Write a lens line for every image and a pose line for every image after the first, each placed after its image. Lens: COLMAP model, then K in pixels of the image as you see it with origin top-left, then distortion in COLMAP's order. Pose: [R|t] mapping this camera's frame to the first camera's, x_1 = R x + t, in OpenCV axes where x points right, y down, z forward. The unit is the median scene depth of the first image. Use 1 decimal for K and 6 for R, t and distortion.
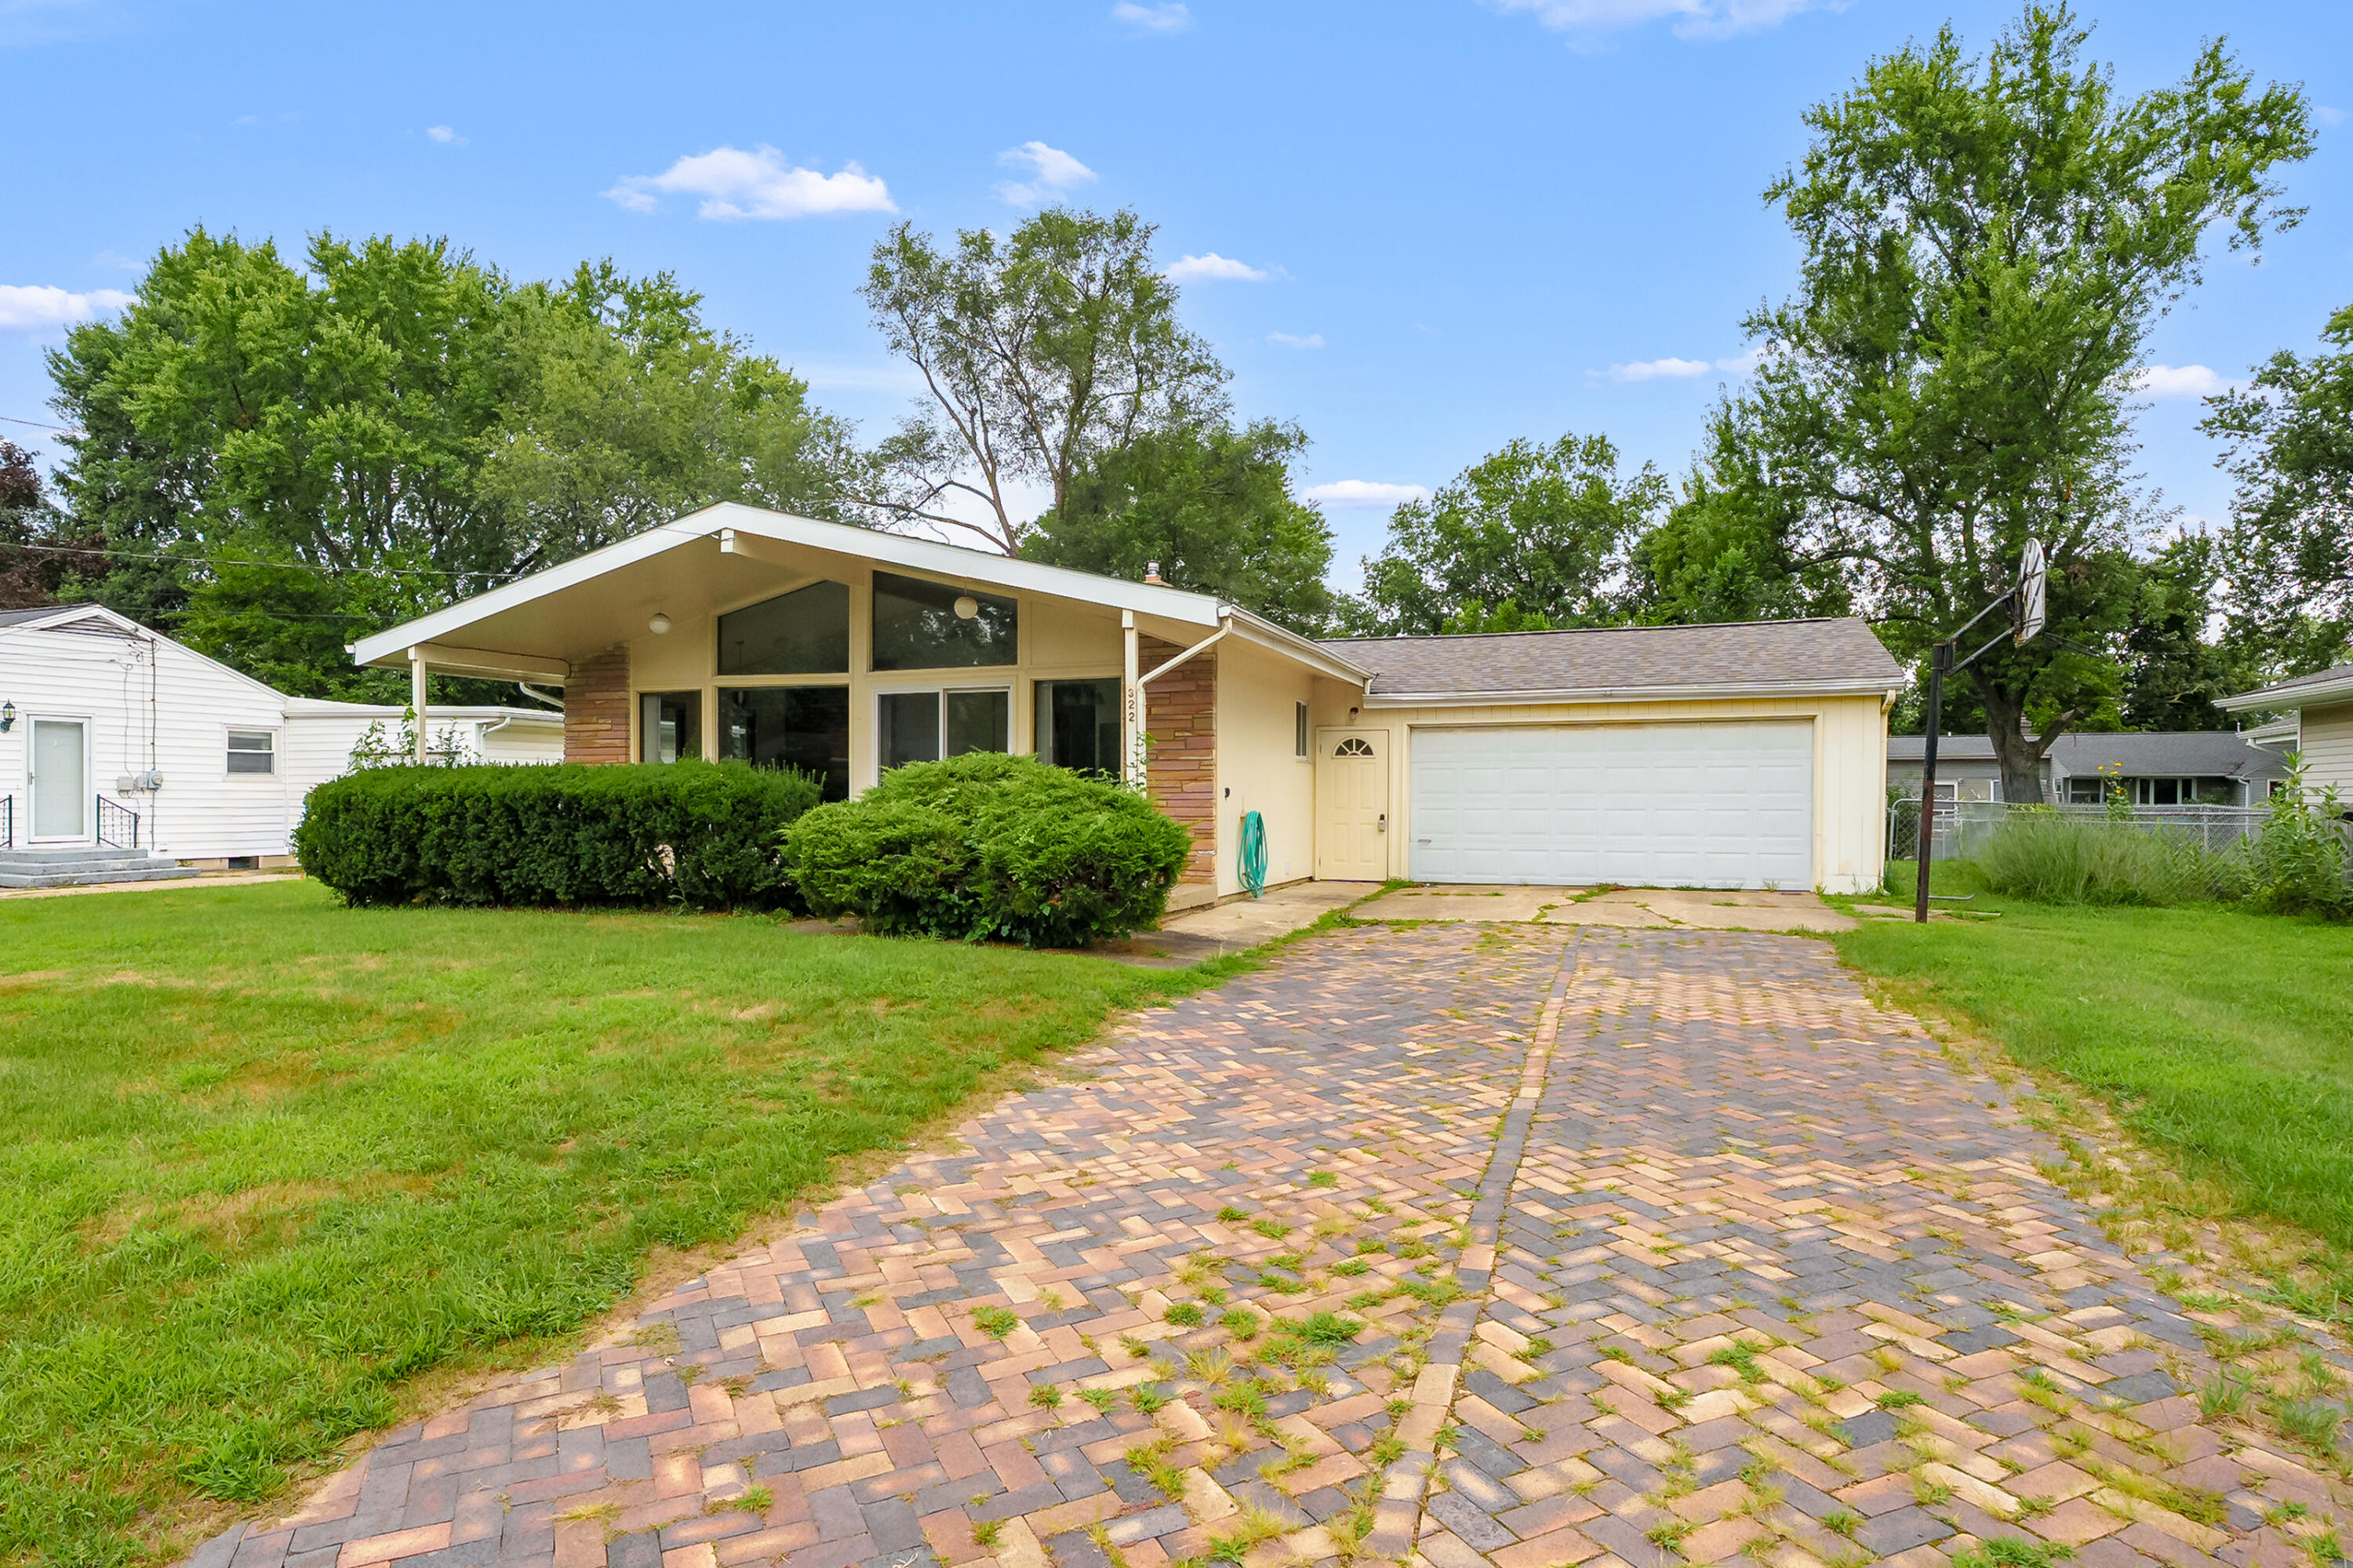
lens RADIAL K [[1060.2, 0, 1173.3], [0, 1060.2, 776.0], [0, 0, 1]] dist [-0.003703, -0.000756]
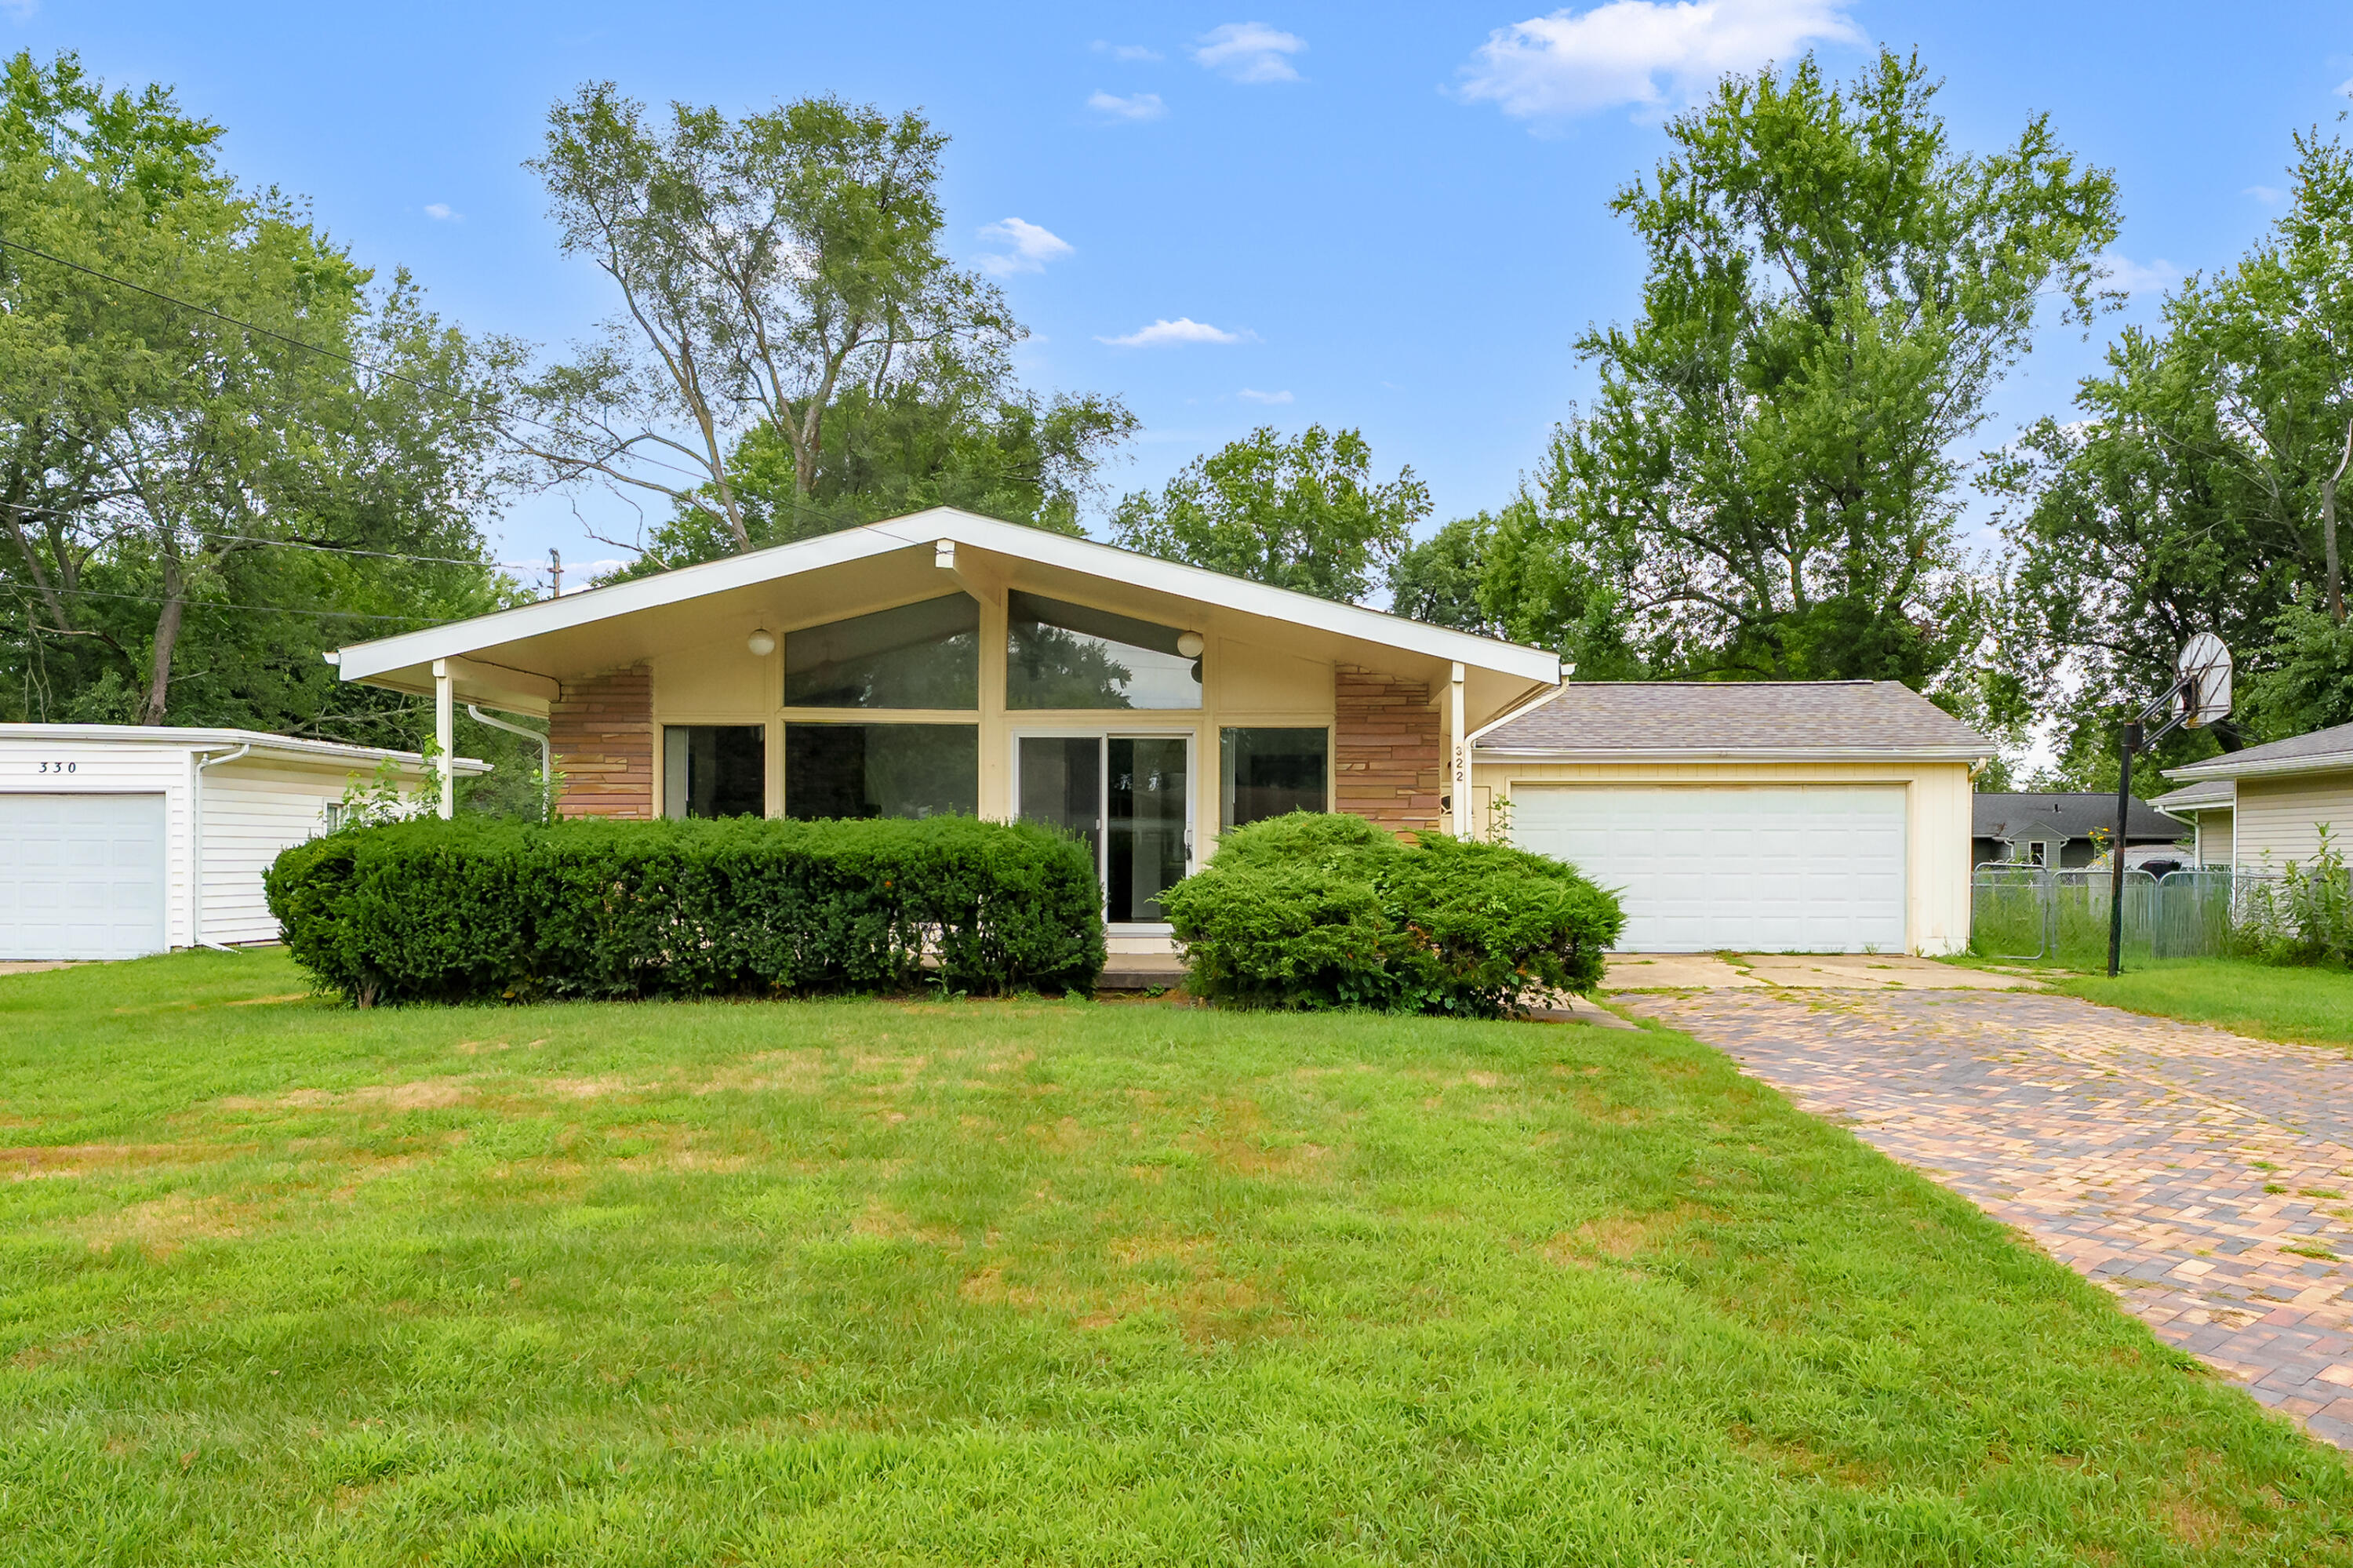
lens RADIAL K [[1354.4, 0, 1174.0], [0, 1354.4, 804.2], [0, 0, 1]] dist [-0.003171, 0.002225]
pose [[0.963238, 0.012530, 0.268358, -0.158742], [-0.007693, 0.999789, -0.019068, -0.001562], [-0.268540, 0.016302, 0.963130, -0.022832]]
